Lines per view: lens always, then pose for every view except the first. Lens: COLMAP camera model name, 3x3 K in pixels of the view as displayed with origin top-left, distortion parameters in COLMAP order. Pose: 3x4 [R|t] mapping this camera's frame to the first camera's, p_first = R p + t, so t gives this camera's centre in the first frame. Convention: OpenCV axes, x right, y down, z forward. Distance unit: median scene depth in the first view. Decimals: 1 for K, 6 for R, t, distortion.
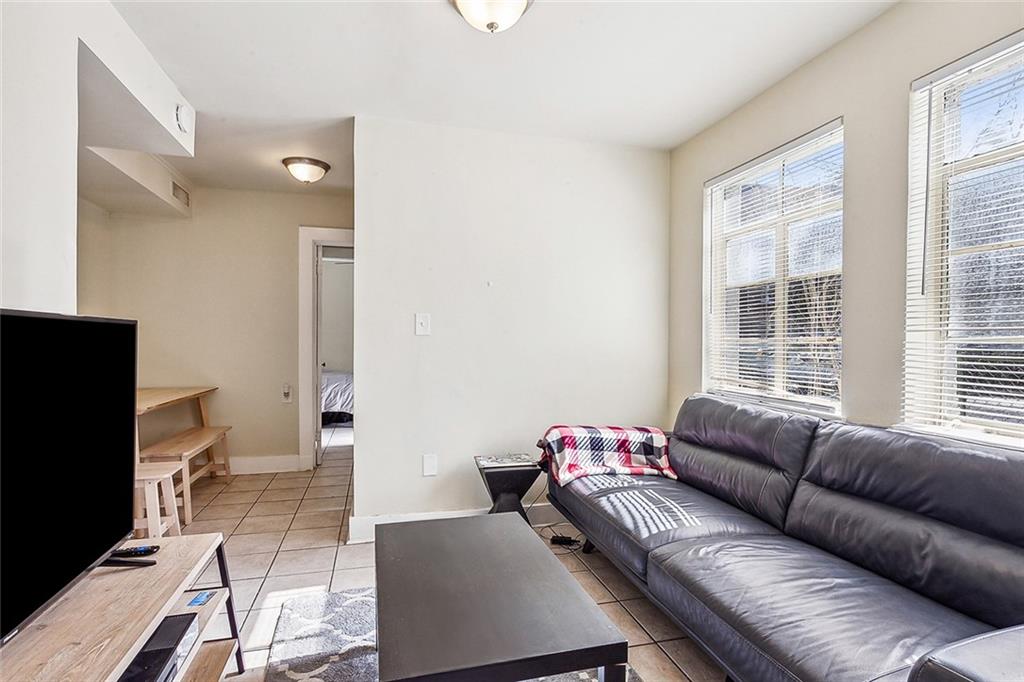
lens RADIAL K [[508.5, 0, 509.5], [0, 508.5, 346.5], [0, 0, 1]] dist [-0.001049, -0.000030]
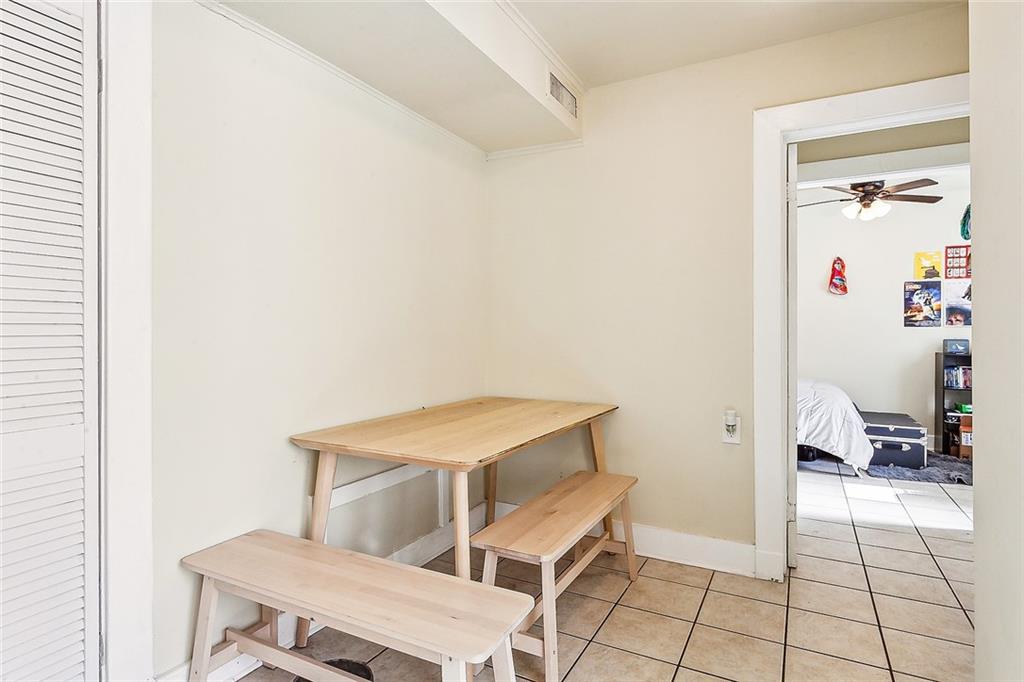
lens RADIAL K [[550.9, 0, 509.5], [0, 550.9, 339.5], [0, 0, 1]] dist [0.005424, 0.000406]
pose [[0.722467, -0.001073, -0.691405, -0.221698], [0.003104, 0.999994, 0.001691, -0.002065], [0.691399, -0.003368, 0.722465, 0.451637]]
